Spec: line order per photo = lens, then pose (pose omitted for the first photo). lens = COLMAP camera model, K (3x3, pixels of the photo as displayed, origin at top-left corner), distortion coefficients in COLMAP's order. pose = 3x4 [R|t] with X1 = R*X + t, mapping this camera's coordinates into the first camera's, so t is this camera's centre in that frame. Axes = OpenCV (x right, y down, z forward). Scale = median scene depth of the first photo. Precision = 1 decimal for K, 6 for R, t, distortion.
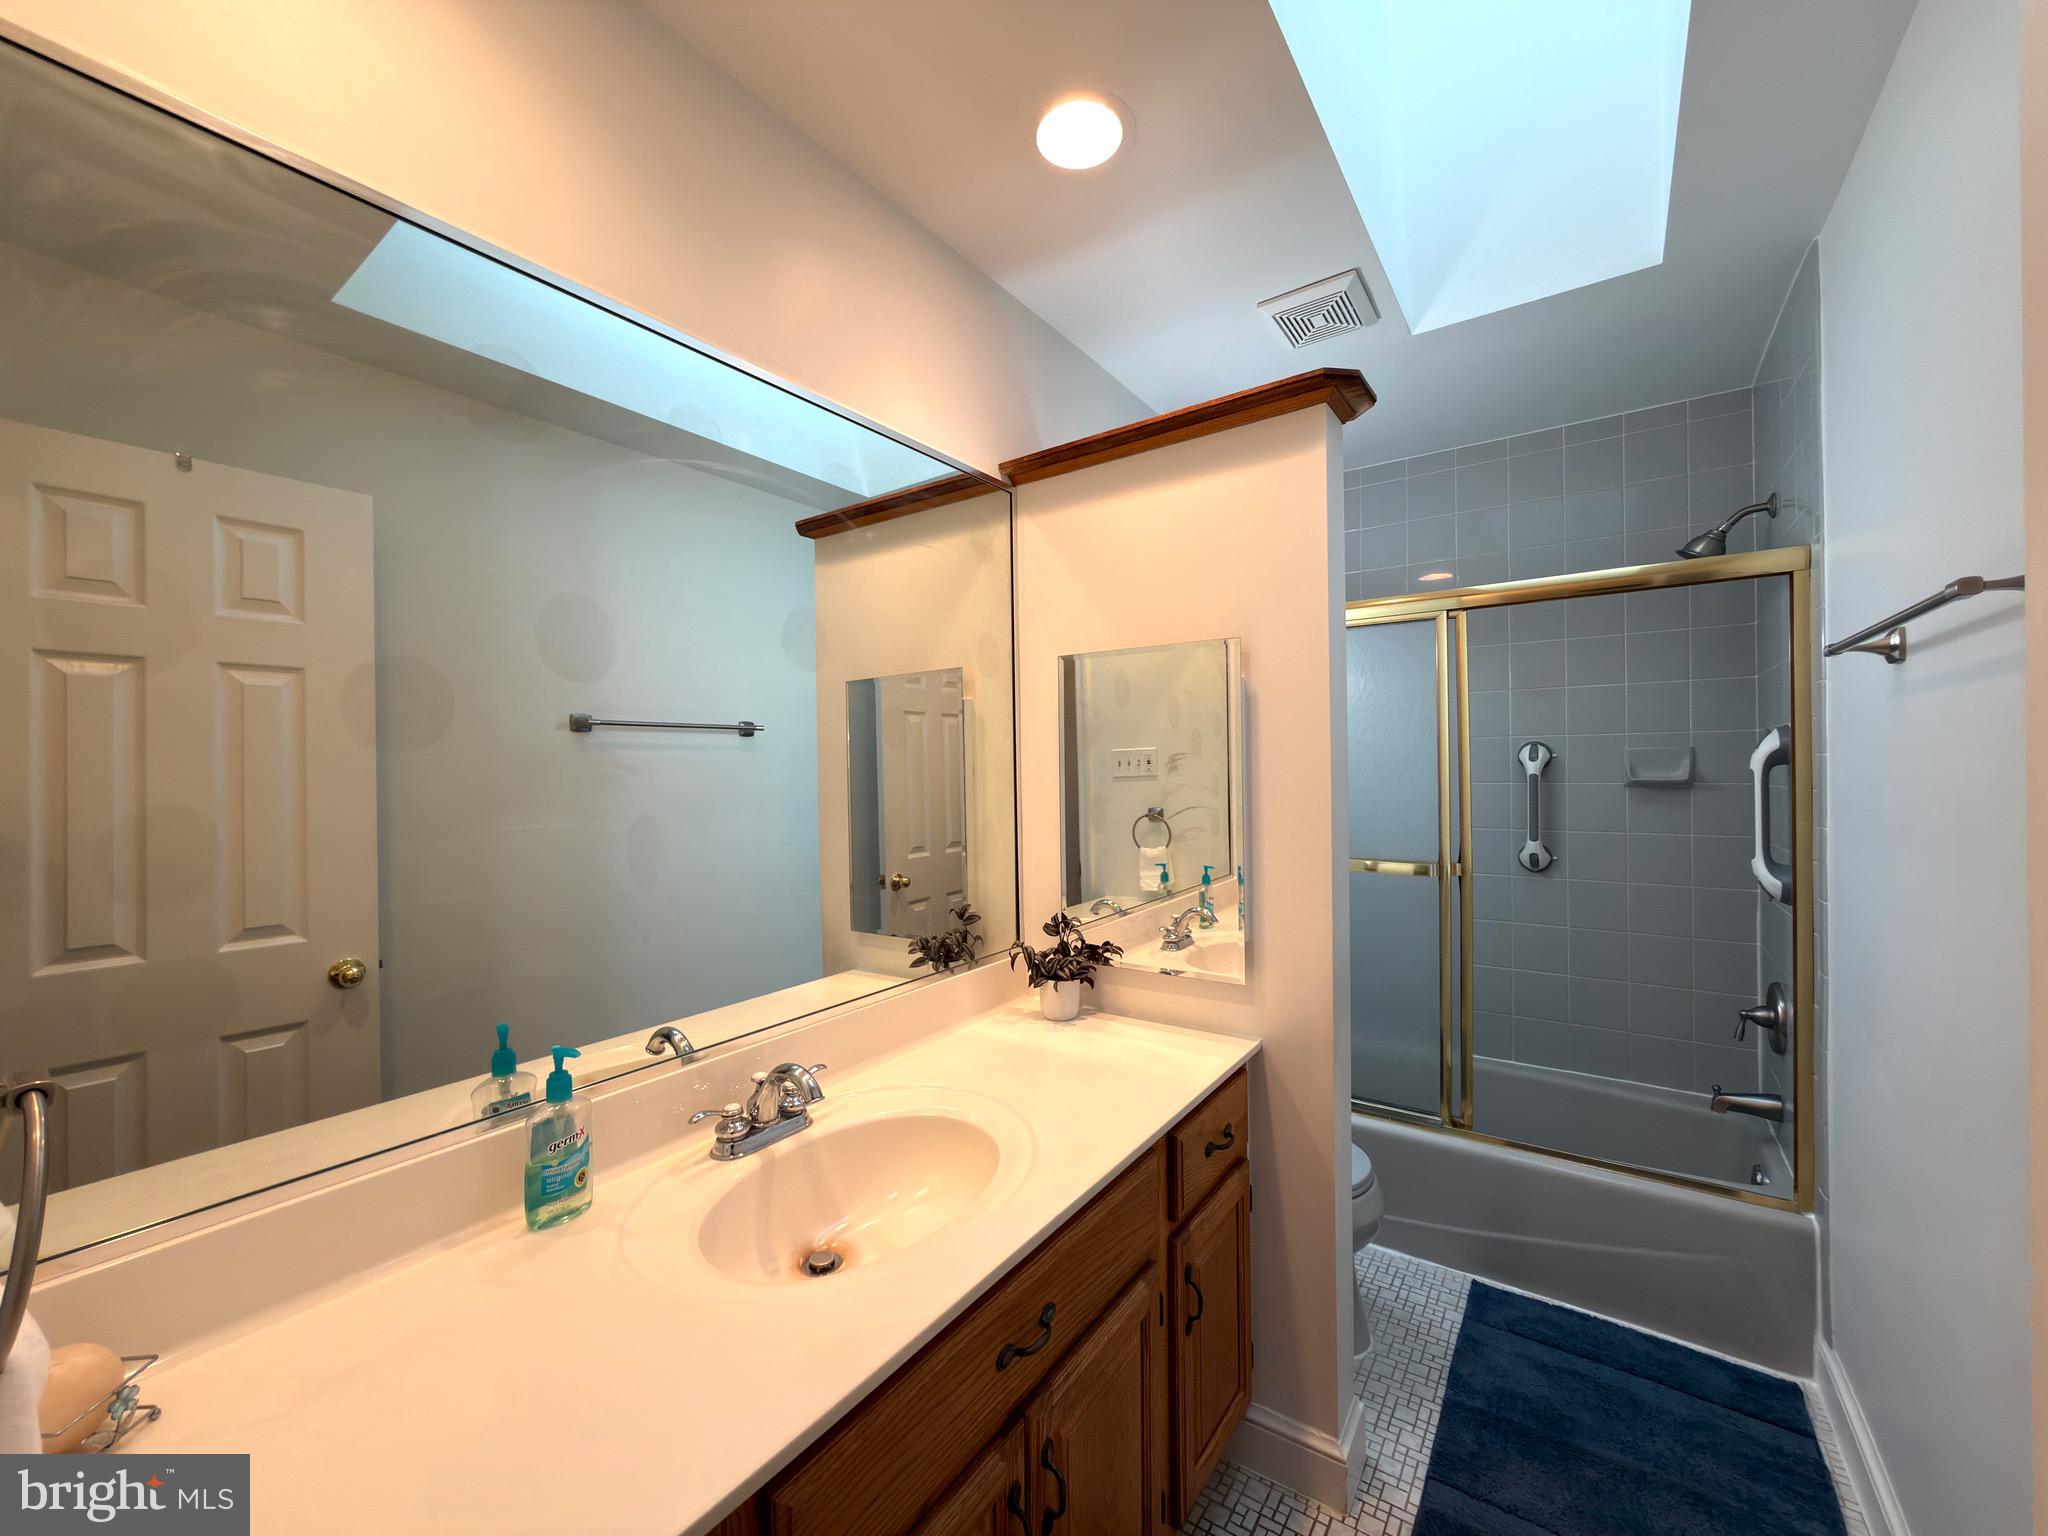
lens RADIAL K [[809.8, 0, 1021.9], [0, 809.8, 764.4], [0, 0, 1]] dist [-0.000977, -0.000305]
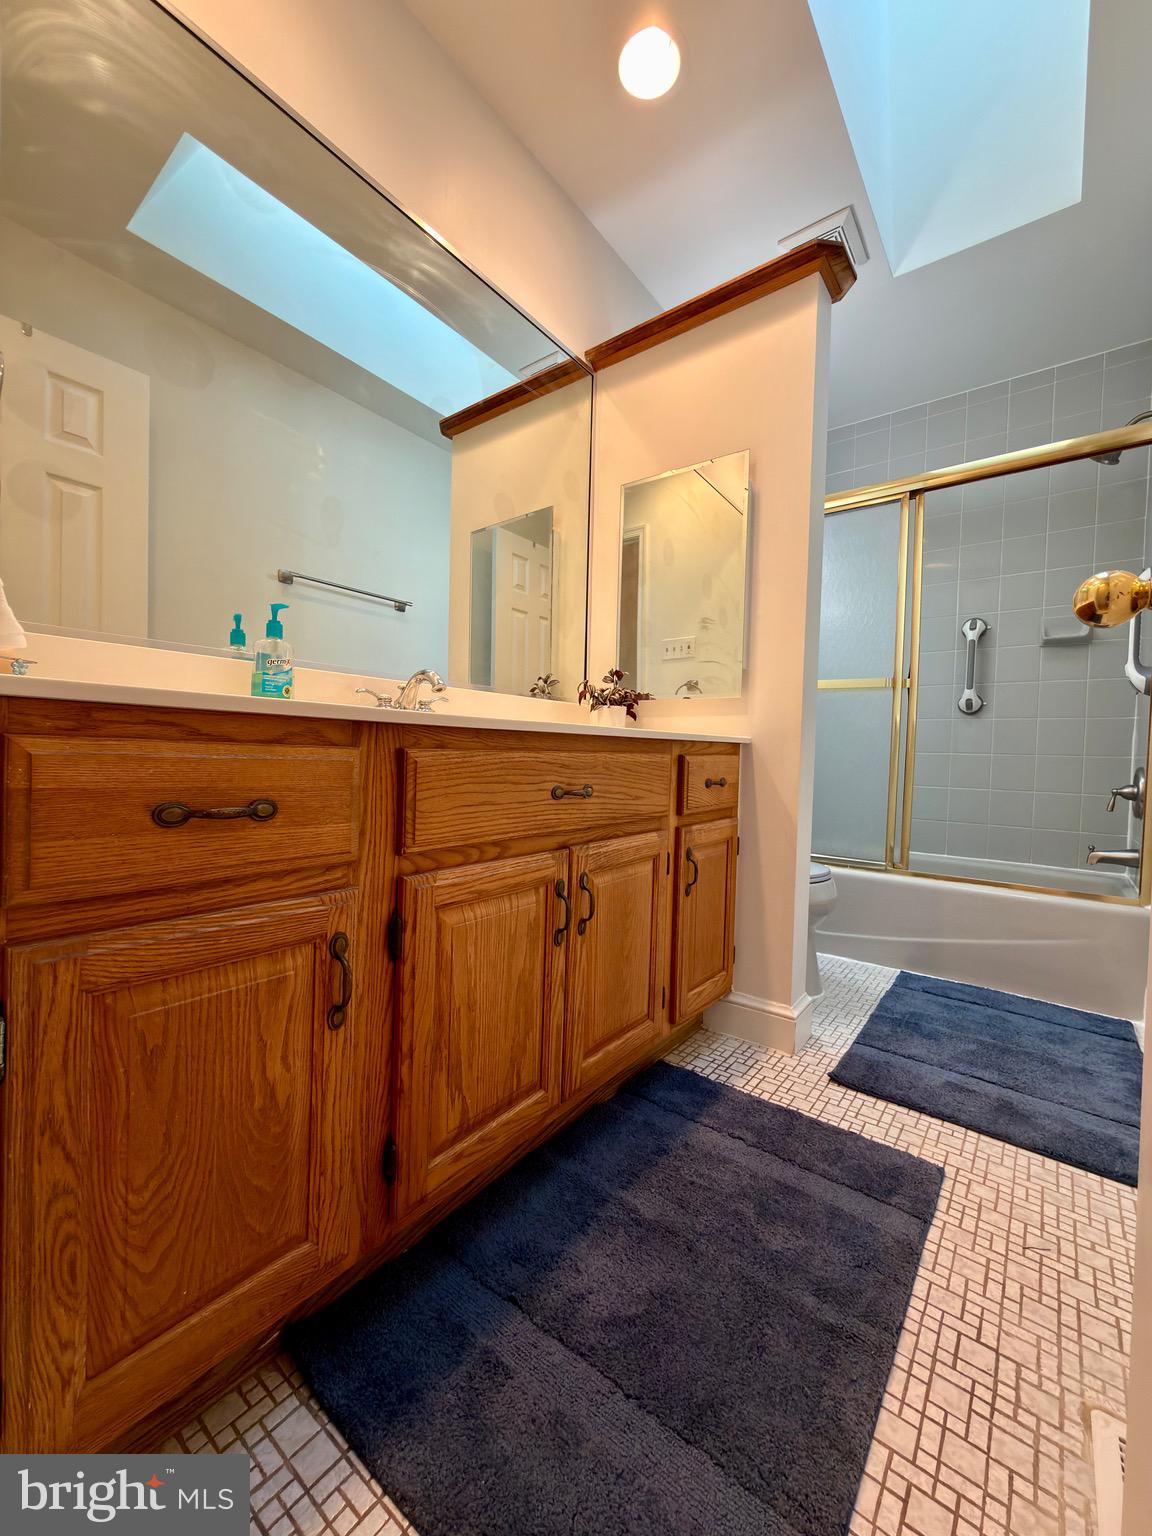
lens RADIAL K [[607.3, 0, 576.0], [0, 607.3, 768.0], [0, 0, 1]] dist [-0.000977, -0.000305]
pose [[0.998343, 0.040956, -0.040424, 0.028655], [-0.039894, 0.998846, 0.026736, 0.322741], [0.041473, -0.025079, 0.998825, -0.068328]]
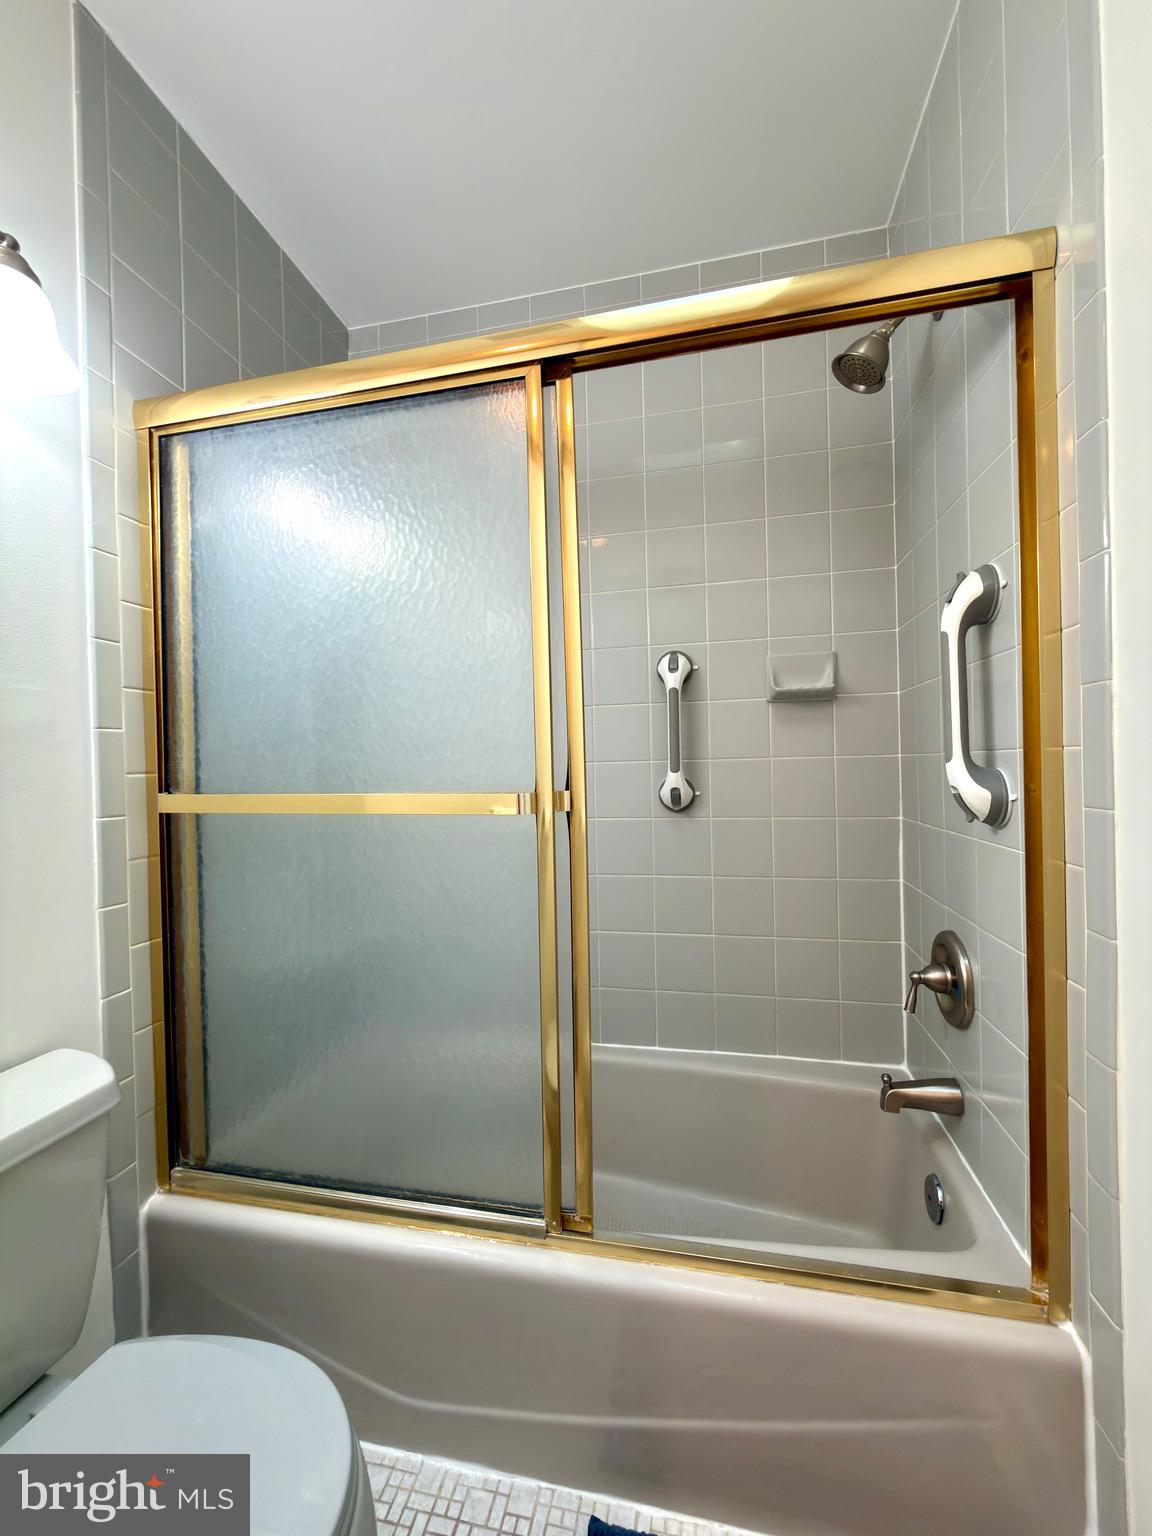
lens RADIAL K [[607.3, 0, 576.0], [0, 607.3, 768.0], [0, 0, 1]] dist [-0.000977, -0.000305]
pose [[0.922432, -0.015285, 0.385856, 0.446321], [0.014470, 0.999883, 0.005017, 0.122972], [-0.385888, 0.000955, 0.922545, 0.695511]]
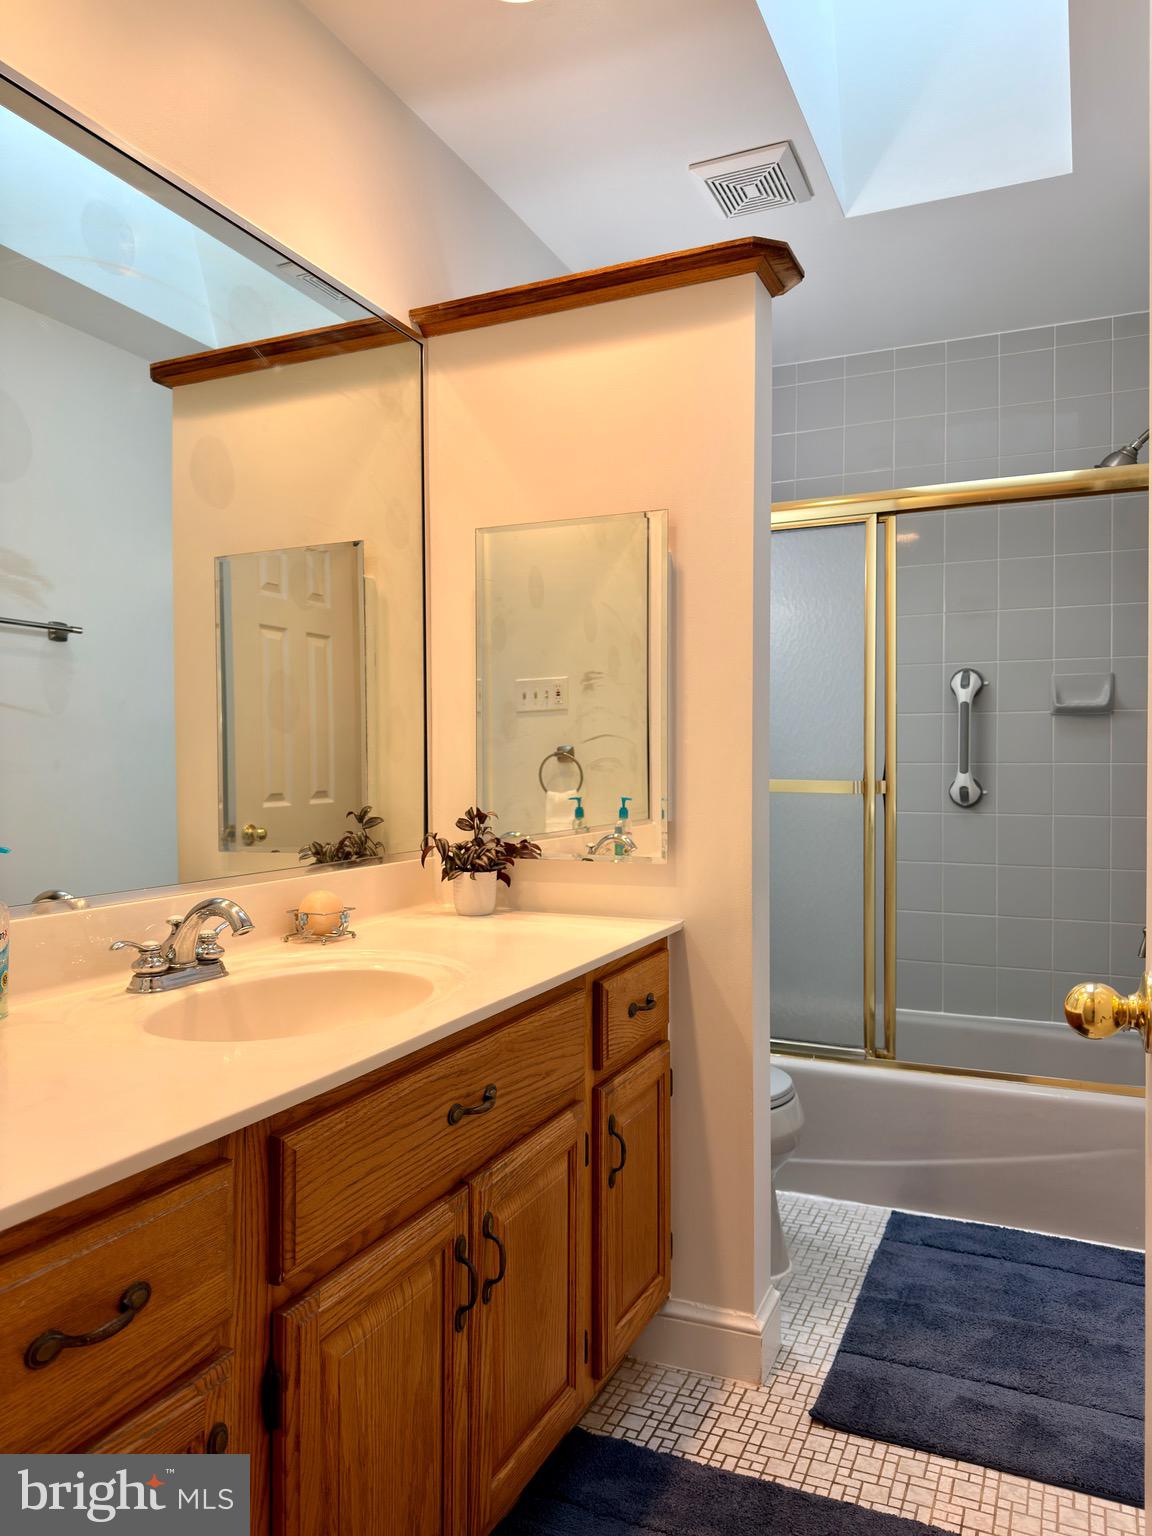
lens RADIAL K [[1086.1, 0, 576.0], [0, 1086.1, 768.0], [0, 0, 1]] dist [0.022093, -0.037693]
pose [[0.981871, 0.011886, 0.189176, -0.069889], [-0.012388, 0.999922, 0.001469, 0.131963], [-0.189144, -0.003786, 0.981942, -0.222215]]
